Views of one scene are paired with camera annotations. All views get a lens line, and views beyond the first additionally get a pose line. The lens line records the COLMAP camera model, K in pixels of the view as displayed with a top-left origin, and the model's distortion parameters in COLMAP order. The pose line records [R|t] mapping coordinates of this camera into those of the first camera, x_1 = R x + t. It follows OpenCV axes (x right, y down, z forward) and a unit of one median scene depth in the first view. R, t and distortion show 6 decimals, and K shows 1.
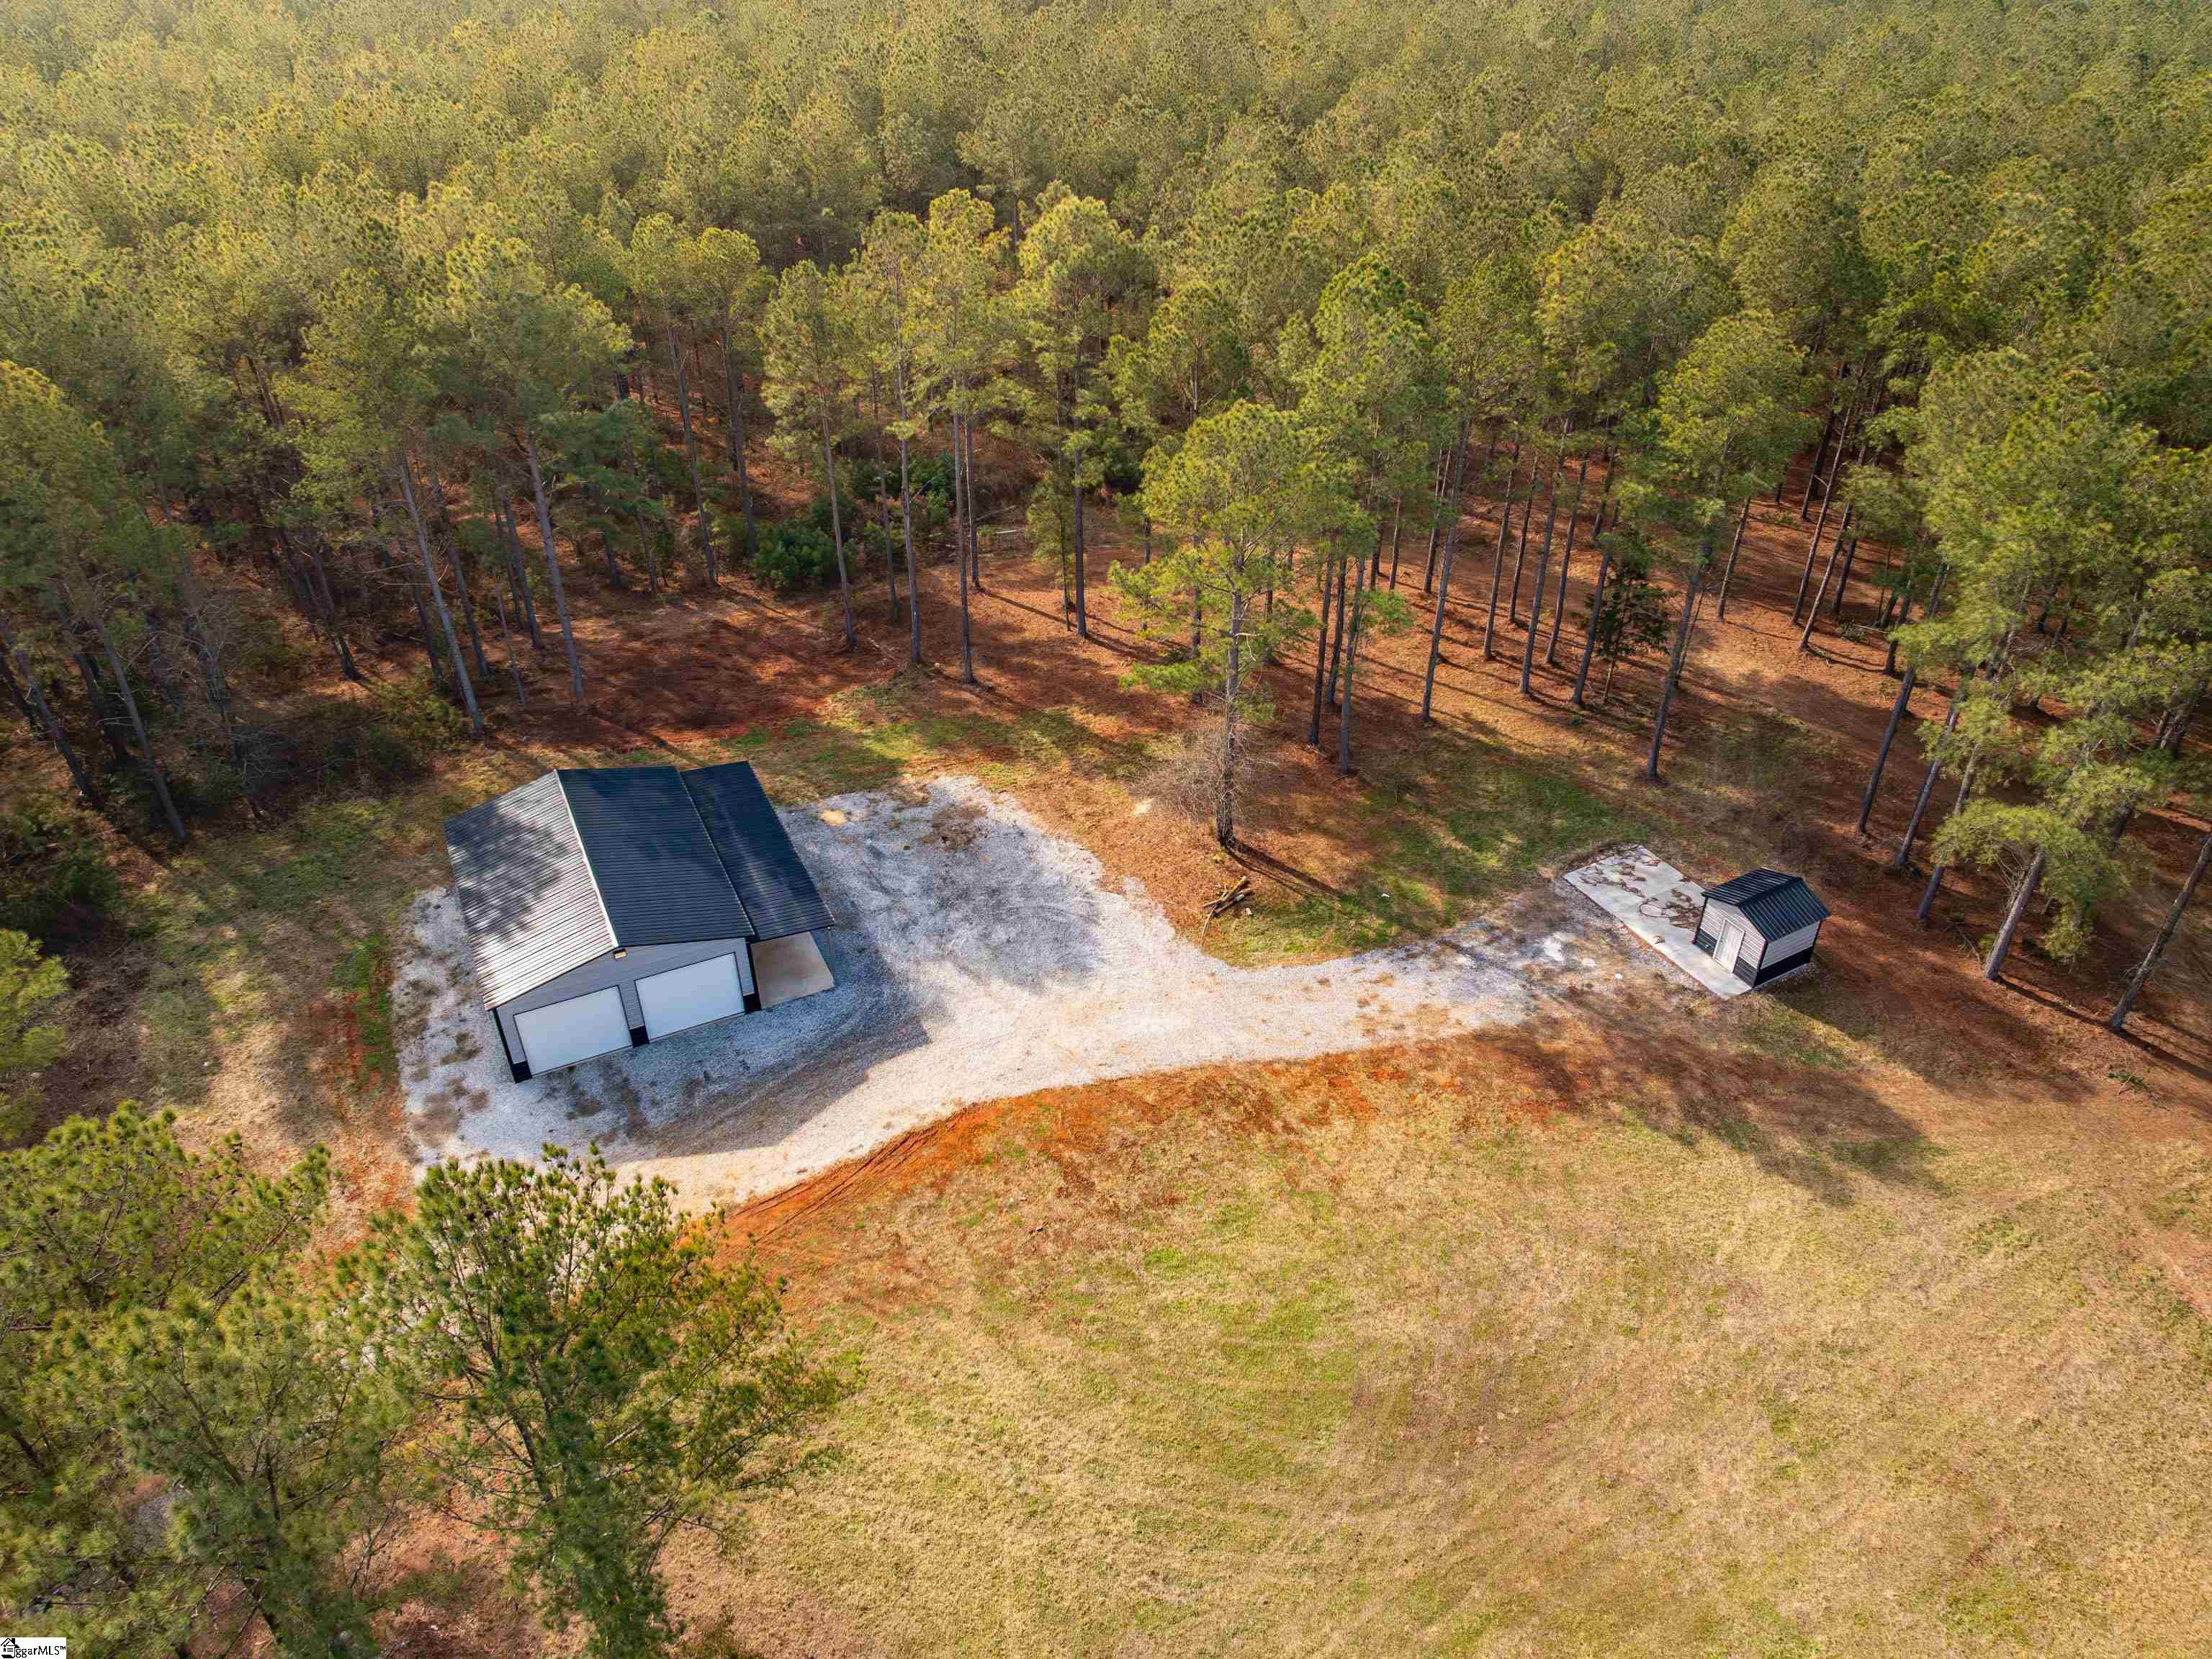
lens RADIAL K [[1648.1, 0, 1110.3], [0, 1648.1, 818.2], [0, 0, 1]] dist [0.006642, -0.000064]
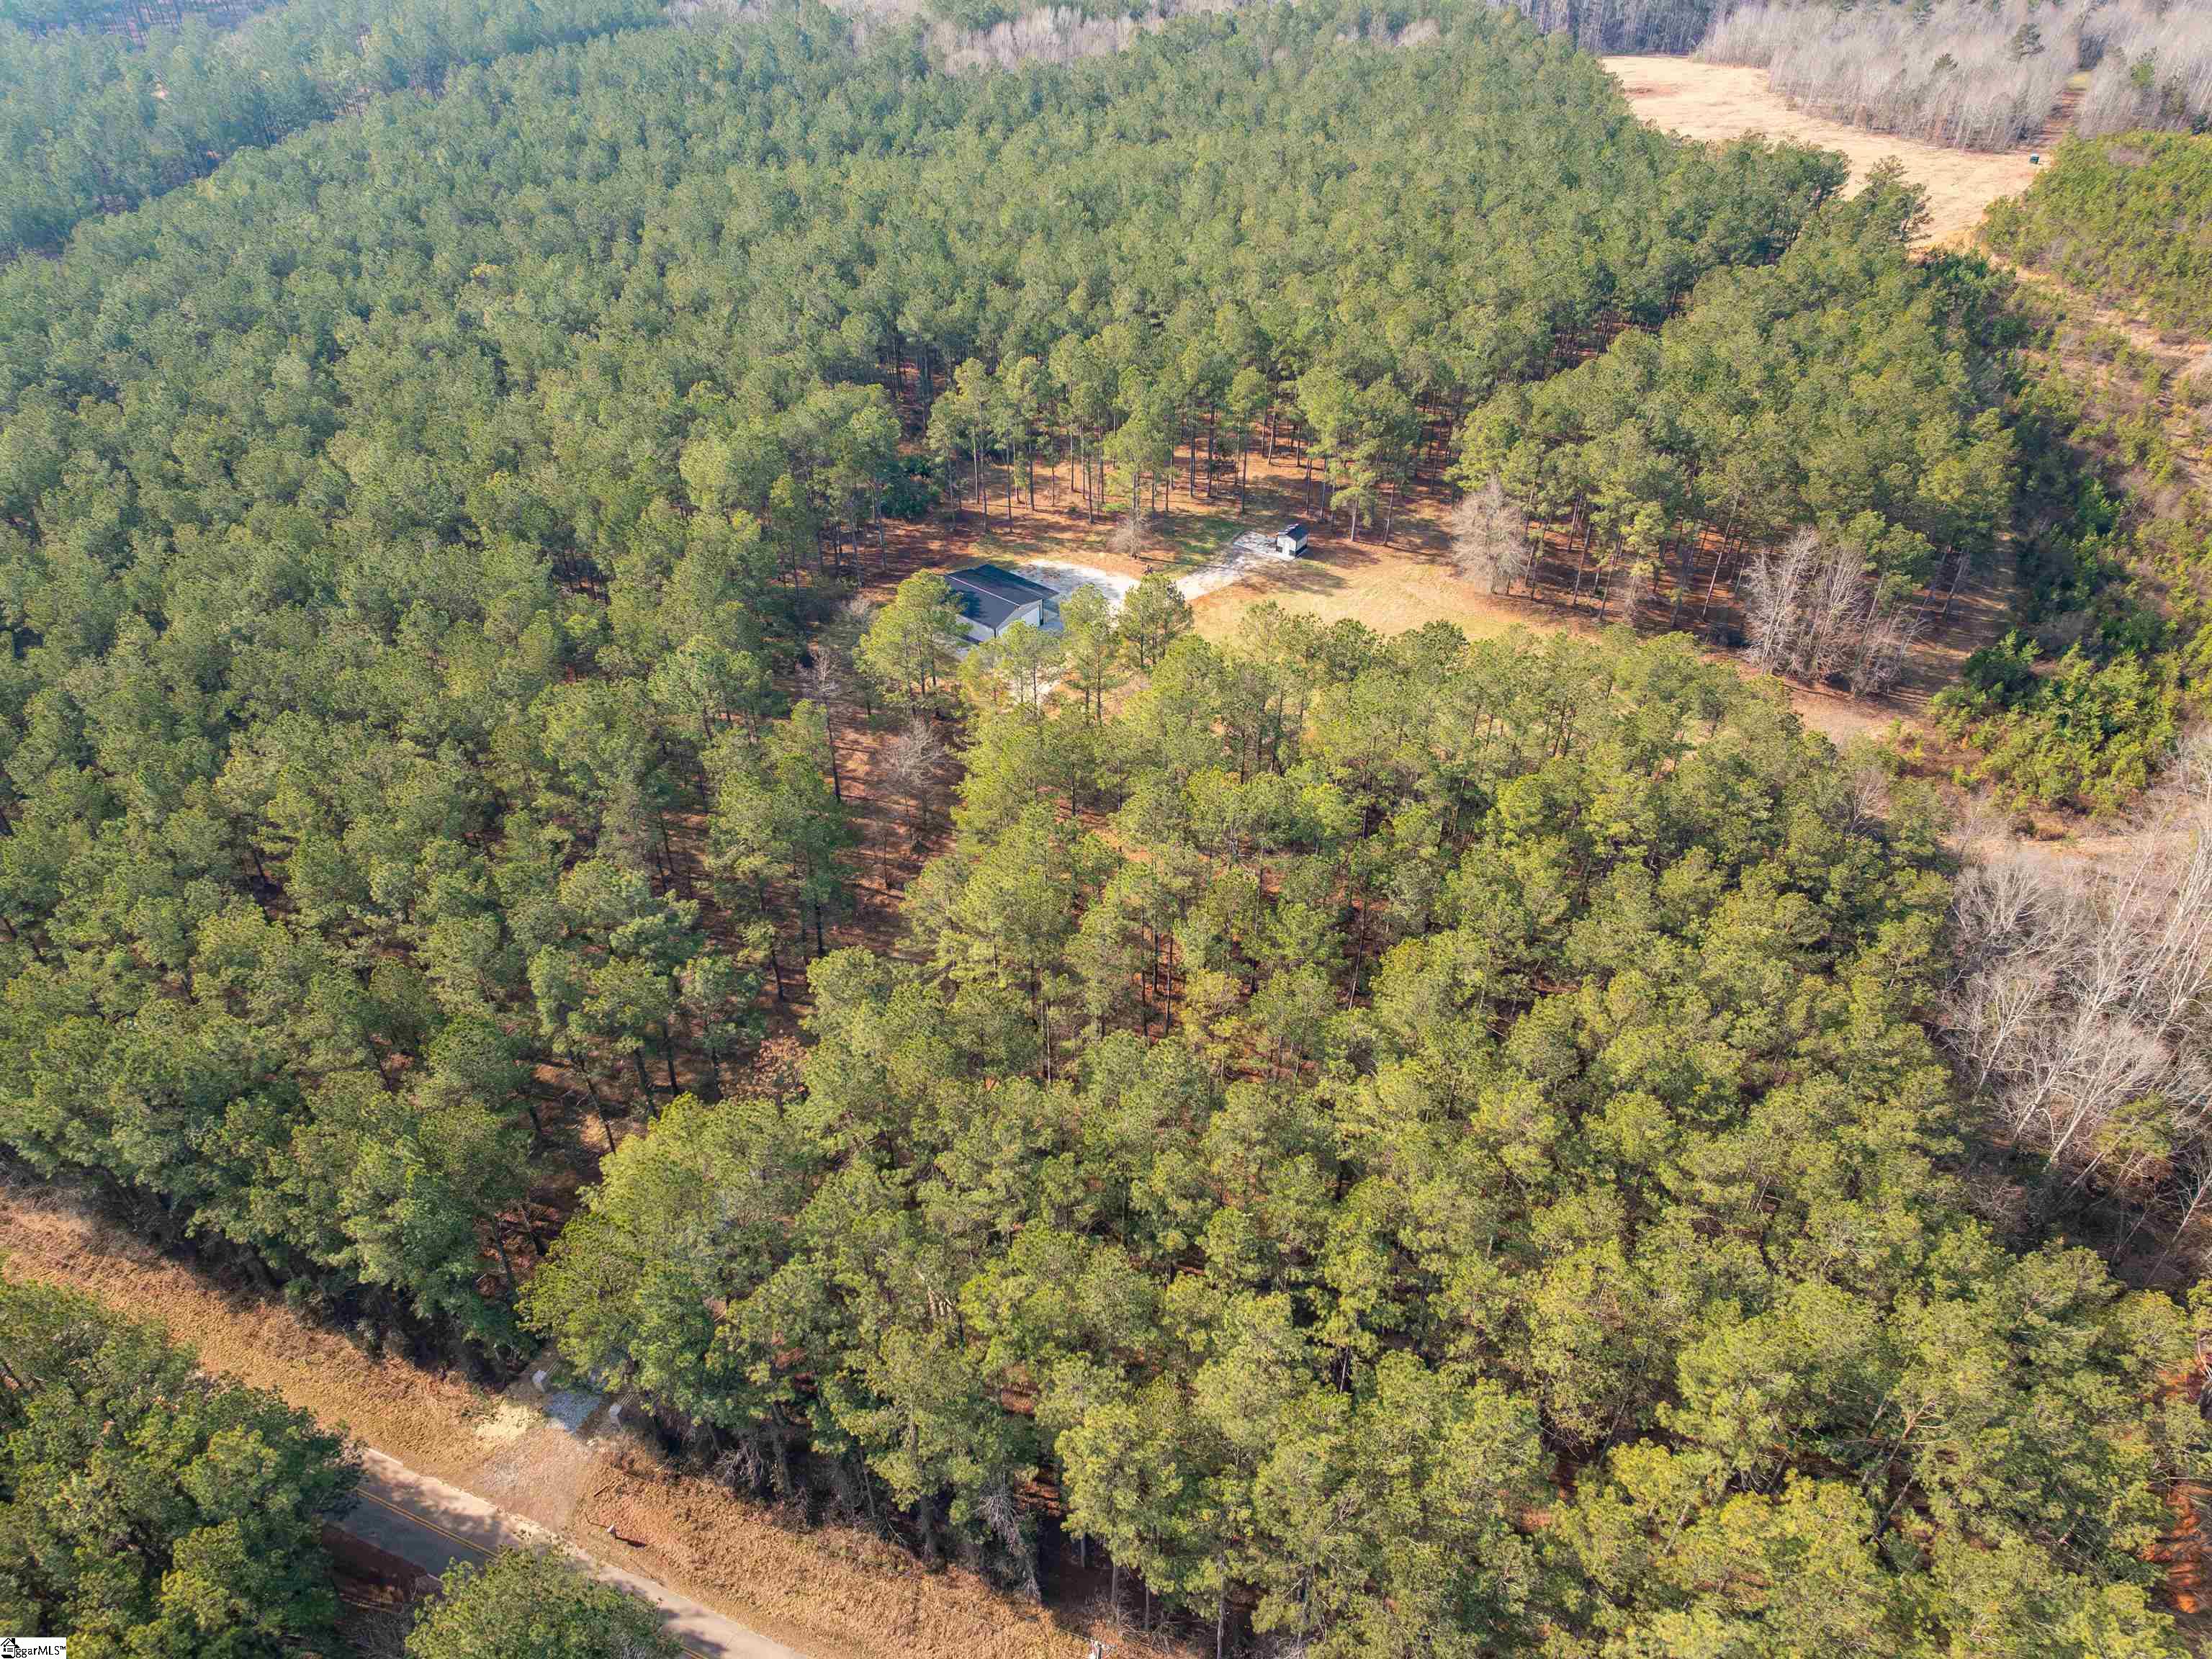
lens RADIAL K [[1648.1, 0, 1100.0], [0, 1648.1, 834.1], [0, 0, 1]] dist [0.006642, -0.000064]
pose [[0.906093, -0.264861, 0.329915, -1.245699], [0.247620, 0.964280, 0.094064, 0.226242], [-0.343044, -0.003538, 0.939313, -2.066882]]
